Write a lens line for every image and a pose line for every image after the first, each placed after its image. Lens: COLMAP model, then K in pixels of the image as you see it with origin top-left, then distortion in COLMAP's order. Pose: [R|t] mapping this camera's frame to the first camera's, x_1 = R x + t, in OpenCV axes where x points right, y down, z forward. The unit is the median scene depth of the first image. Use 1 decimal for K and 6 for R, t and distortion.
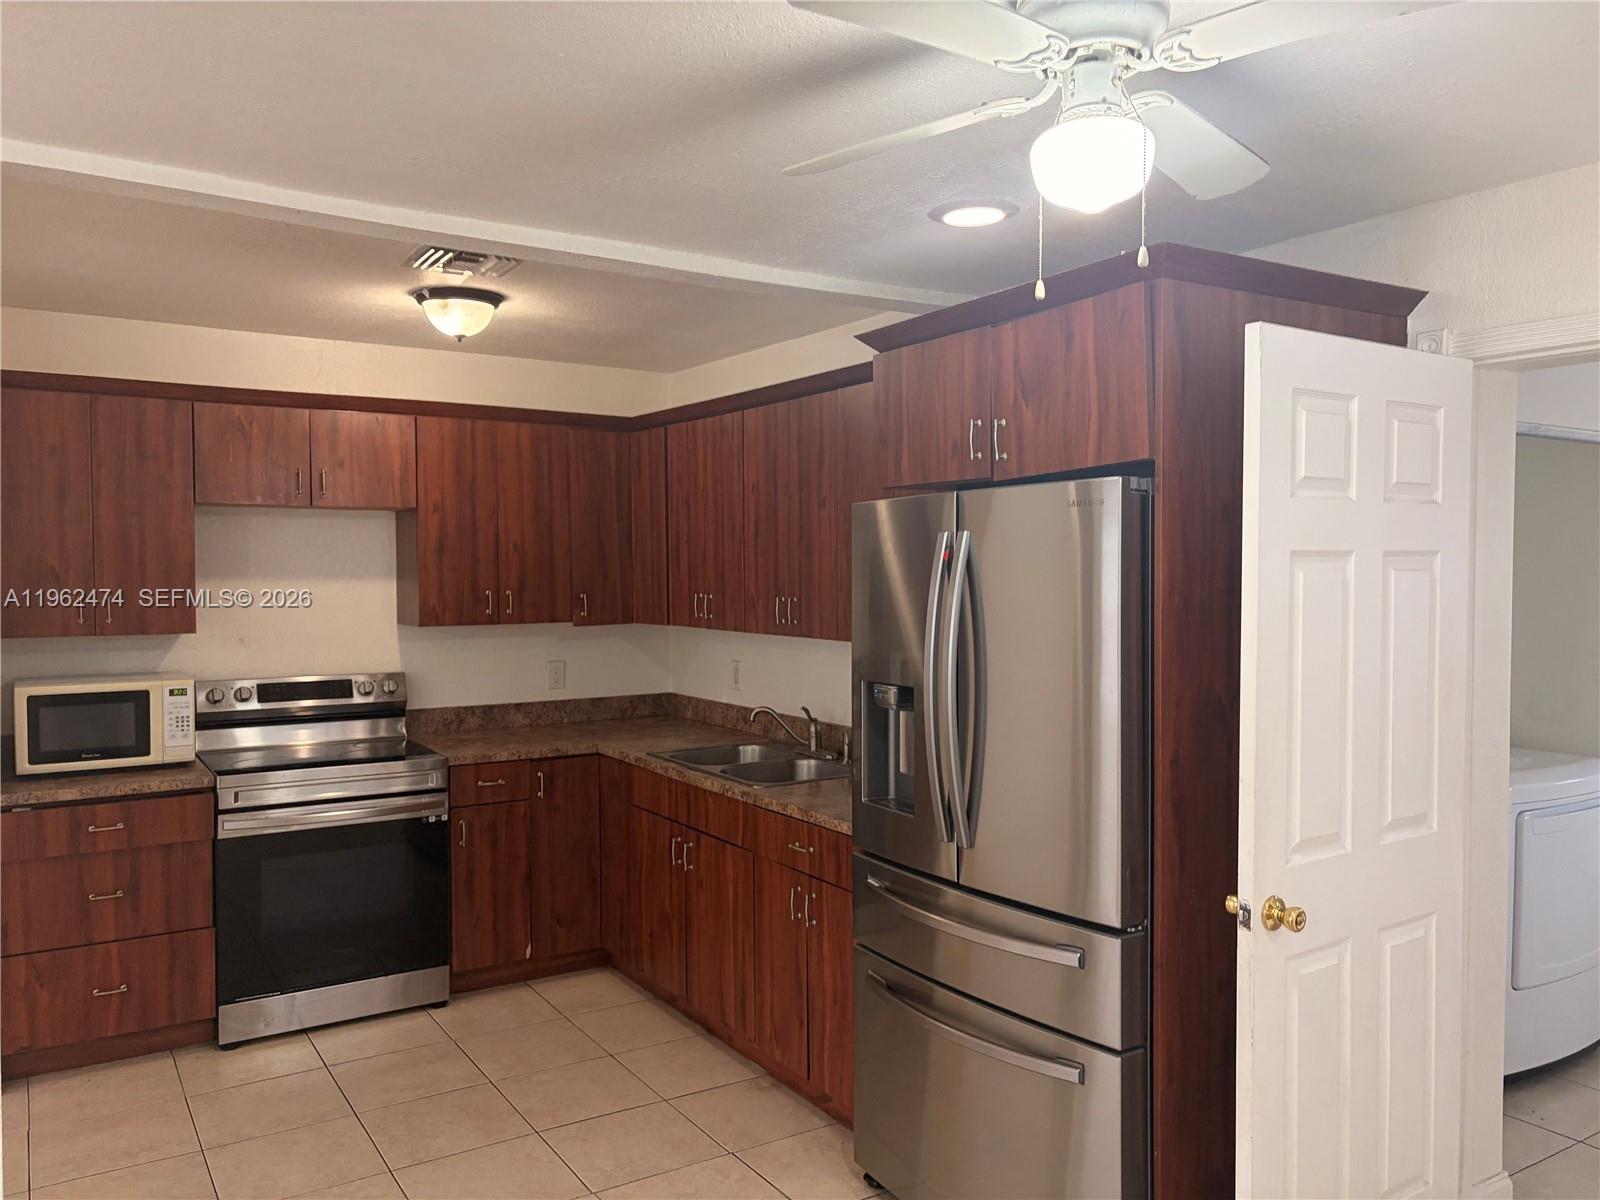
lens RADIAL K [[1234.8, 0, 800.0], [0, 1234.8, 600.0], [0, 0, 1]] dist [0.033427, -0.052527]
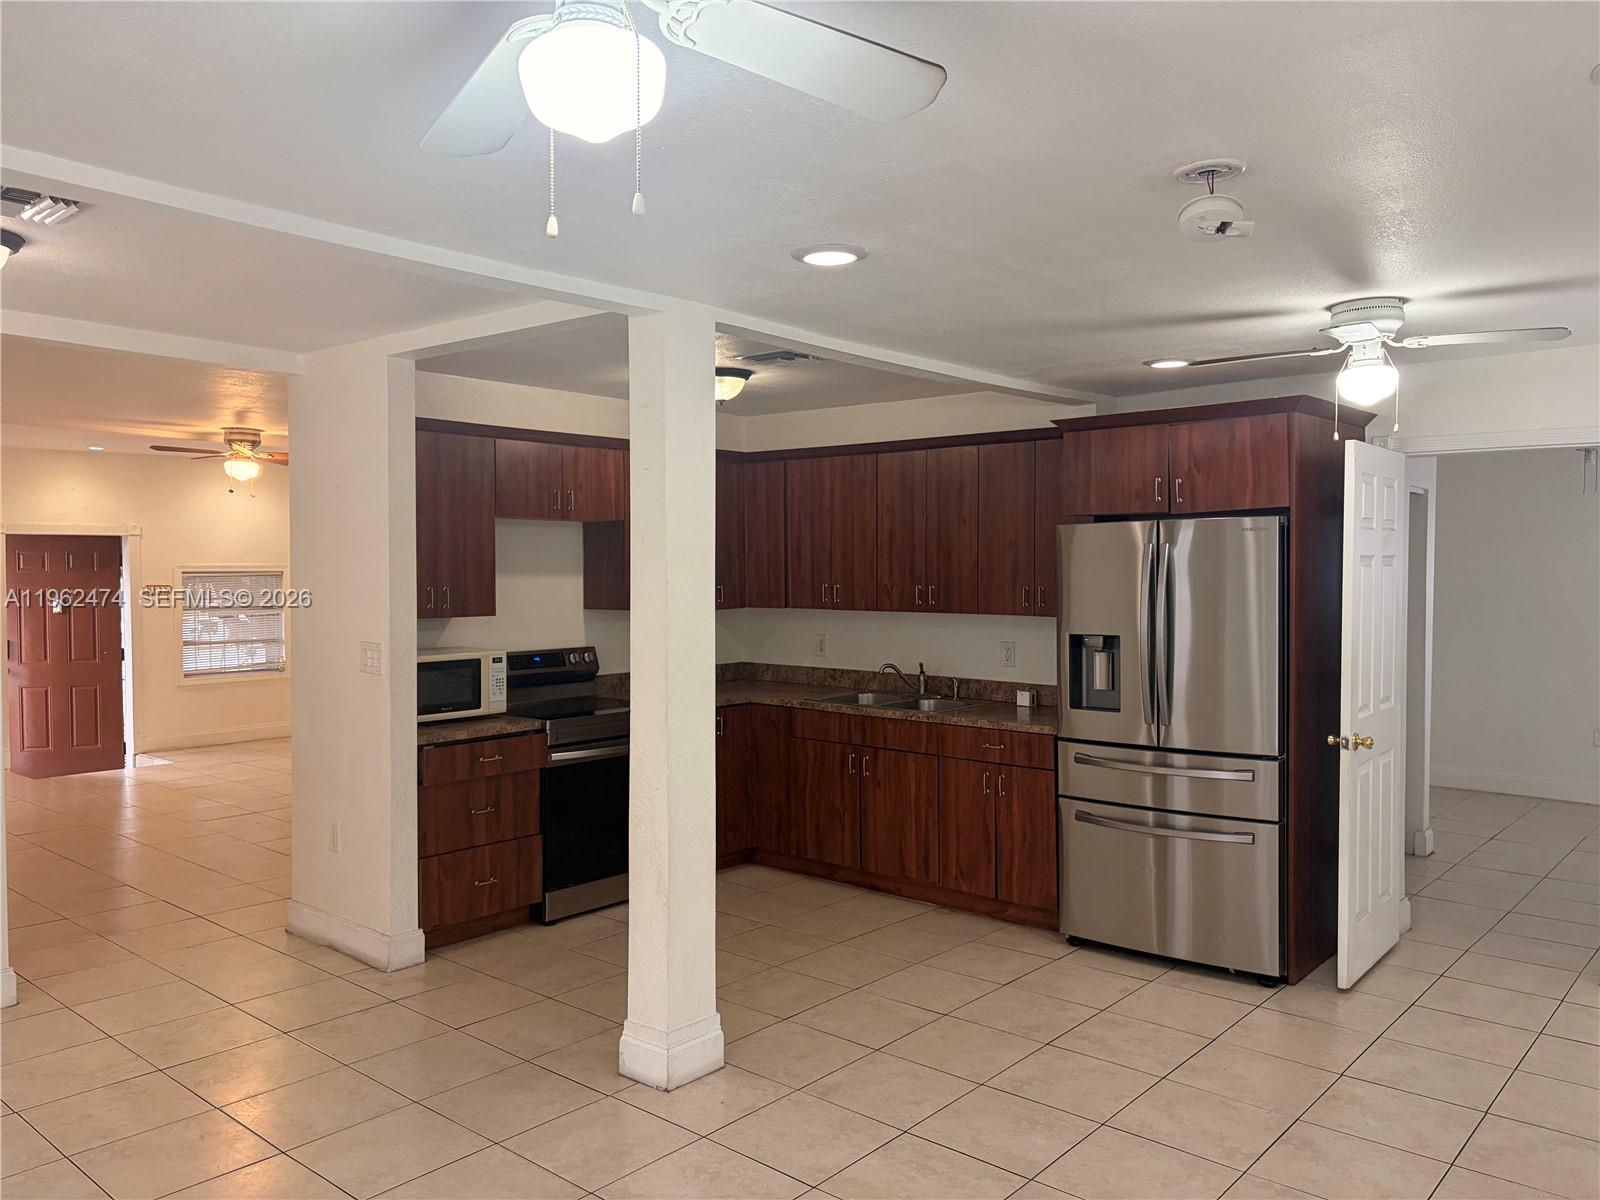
lens RADIAL K [[1234.8, 0, 800.0], [0, 1234.8, 600.0], [0, 0, 1]] dist [0.033427, -0.052527]
pose [[0.958753, -0.008521, 0.284114, -0.583946], [0.008228, 0.999964, 0.002224, 0.010663], [-0.284122, 0.000205, 0.958788, -0.360656]]
